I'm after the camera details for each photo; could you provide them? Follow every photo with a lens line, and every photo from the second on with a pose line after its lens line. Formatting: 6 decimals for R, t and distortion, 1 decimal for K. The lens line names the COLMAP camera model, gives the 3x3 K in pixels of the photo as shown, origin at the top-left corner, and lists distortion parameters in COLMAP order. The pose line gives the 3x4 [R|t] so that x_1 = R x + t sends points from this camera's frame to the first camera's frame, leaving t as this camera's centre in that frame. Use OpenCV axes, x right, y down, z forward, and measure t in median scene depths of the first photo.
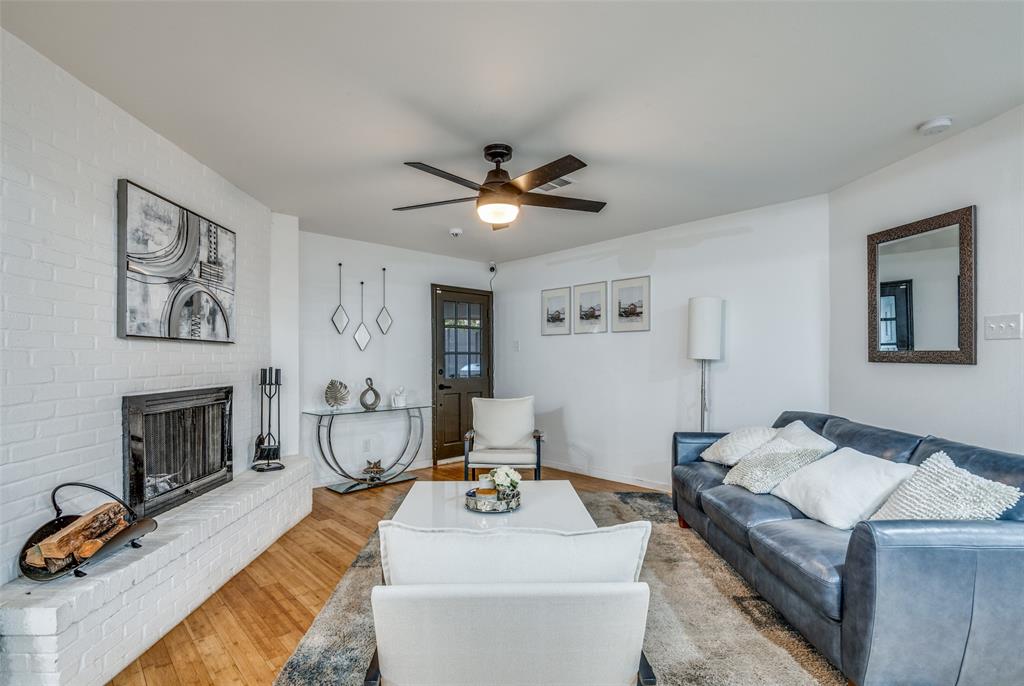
lens RADIAL K [[485.5, 0, 509.9], [0, 485.5, 356.3], [0, 0, 1]] dist [-0.000738, -0.000156]
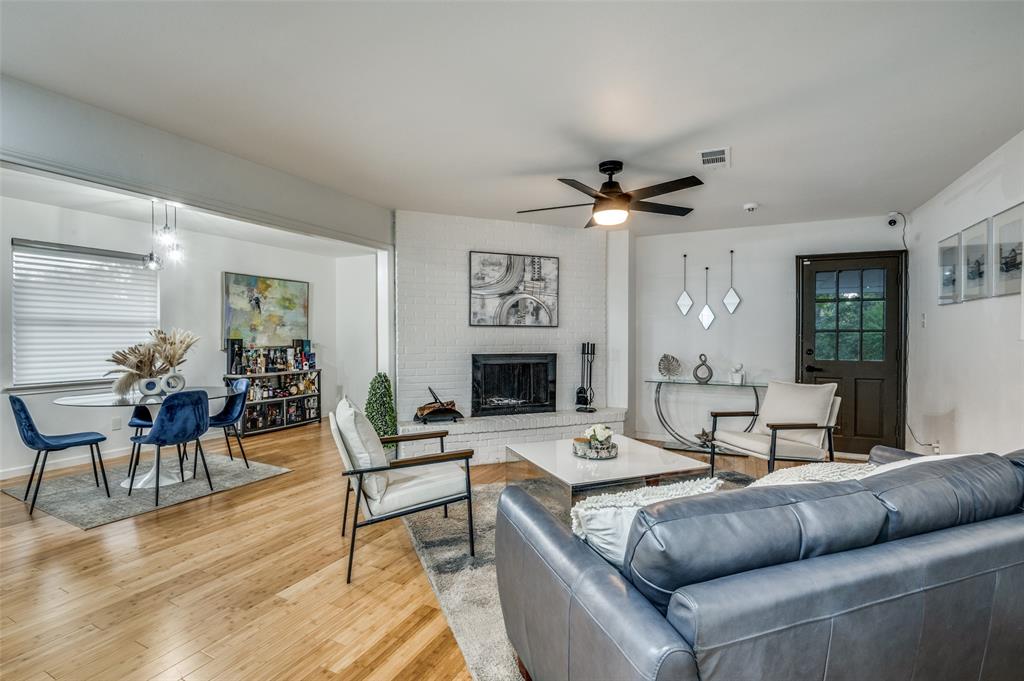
lens RADIAL K [[485.3, 0, 512.0], [0, 485.3, 340.5], [0, 0, 1]] dist [-0.003707, -0.000885]
pose [[0.355092, 0.012361, -0.934750, 0.984881], [0.000708, 0.999909, 0.013492, -0.003432], [0.934831, -0.005453, 0.355051, 0.328400]]
